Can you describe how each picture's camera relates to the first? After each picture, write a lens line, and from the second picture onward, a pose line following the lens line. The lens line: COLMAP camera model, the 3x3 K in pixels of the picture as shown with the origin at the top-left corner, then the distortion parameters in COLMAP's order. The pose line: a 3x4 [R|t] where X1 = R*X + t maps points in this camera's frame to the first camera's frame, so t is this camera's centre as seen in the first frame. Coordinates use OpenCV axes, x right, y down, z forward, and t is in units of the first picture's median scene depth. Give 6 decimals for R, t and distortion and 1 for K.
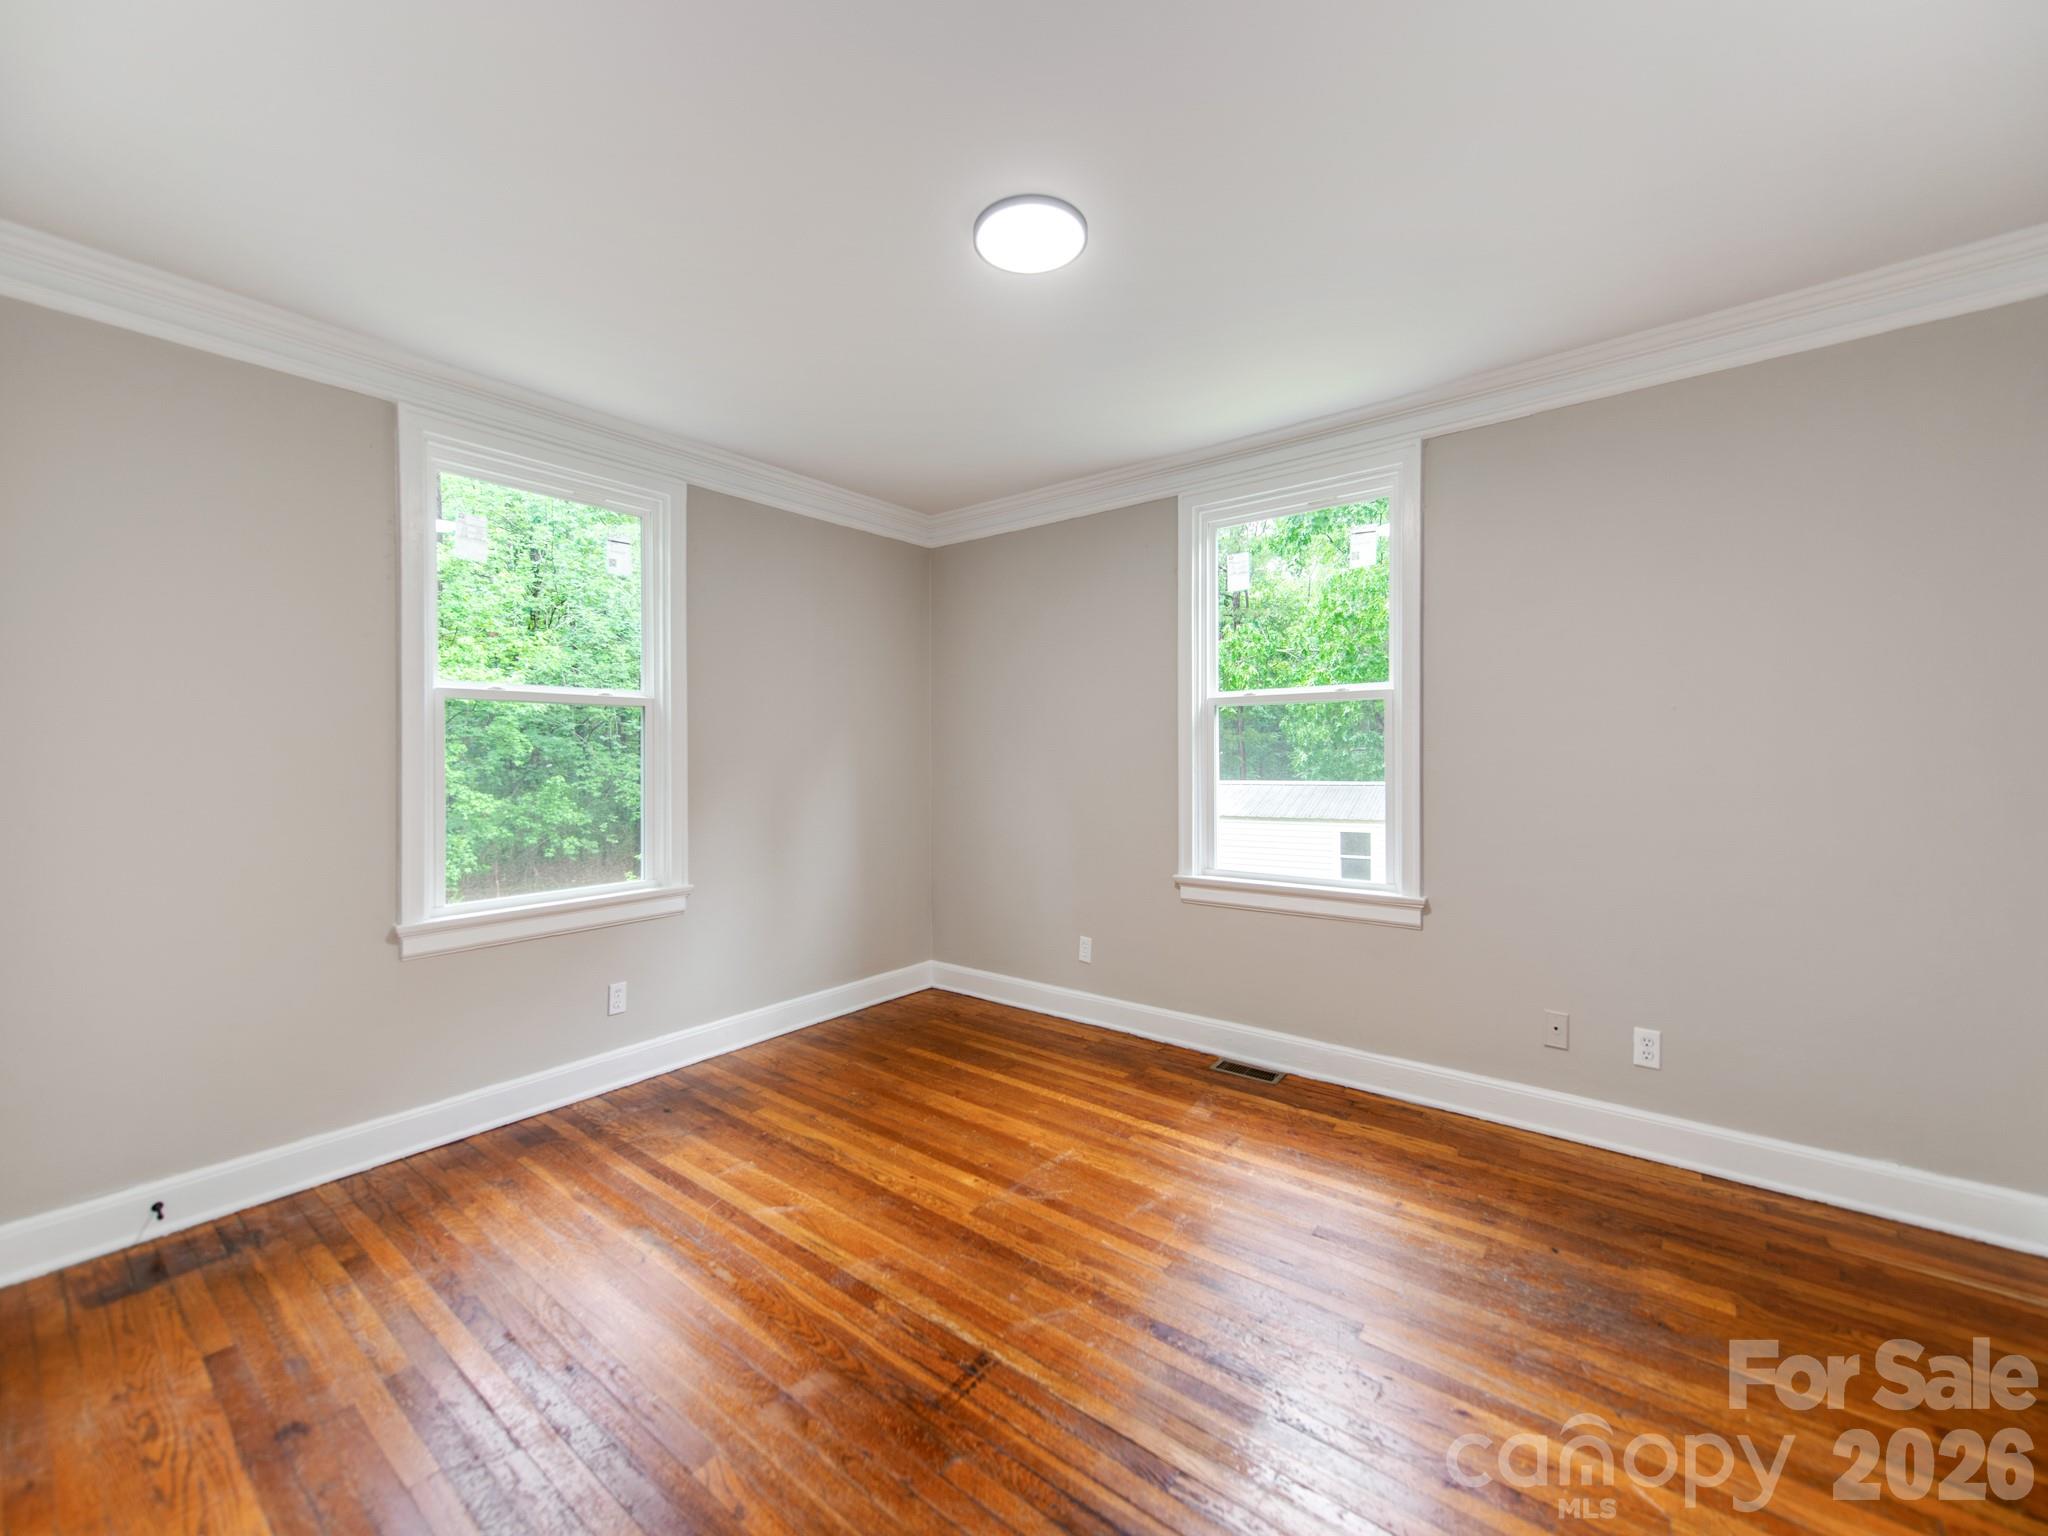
lens RADIAL K [[842.5, 0, 1008.5], [0, 842.5, 750.6], [0, 0, 1]] dist [0.025933, -0.004236]
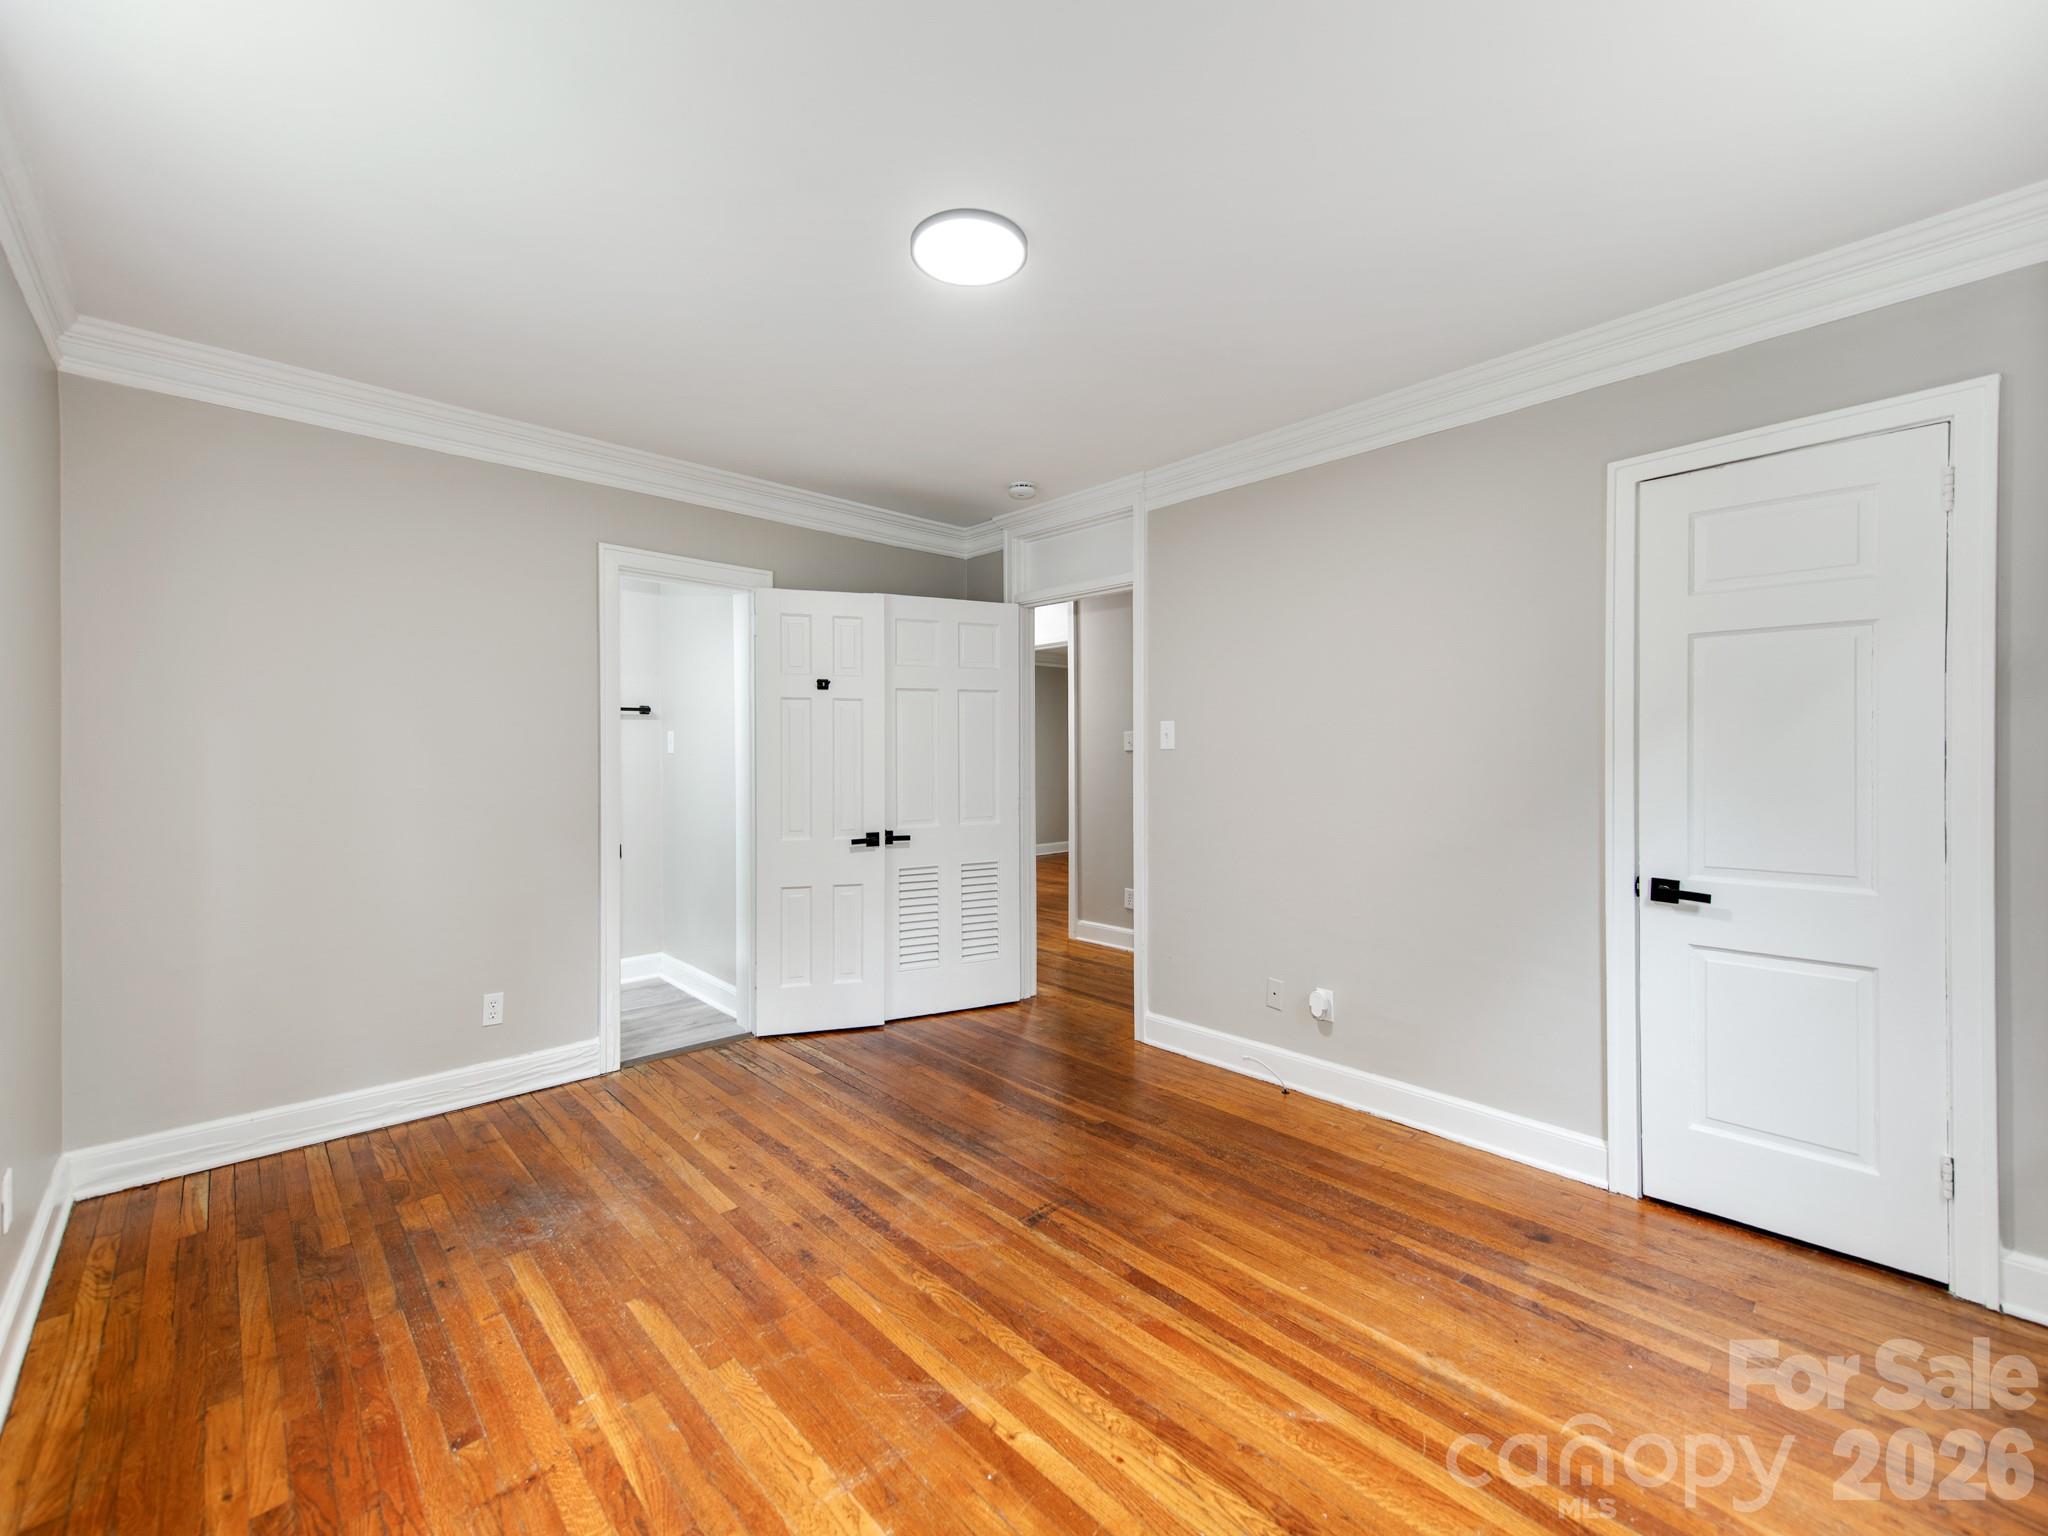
lens RADIAL K [[842.5, 0, 1016.9], [0, 842.5, 768.7], [0, 0, 1]] dist [0.025933, -0.004236]
pose [[-0.992029, 0.006827, 0.125823, -0.146985], [0.008194, 0.999913, 0.010350, 0.019949], [-0.125741, 0.011299, -0.991999, 1.934189]]
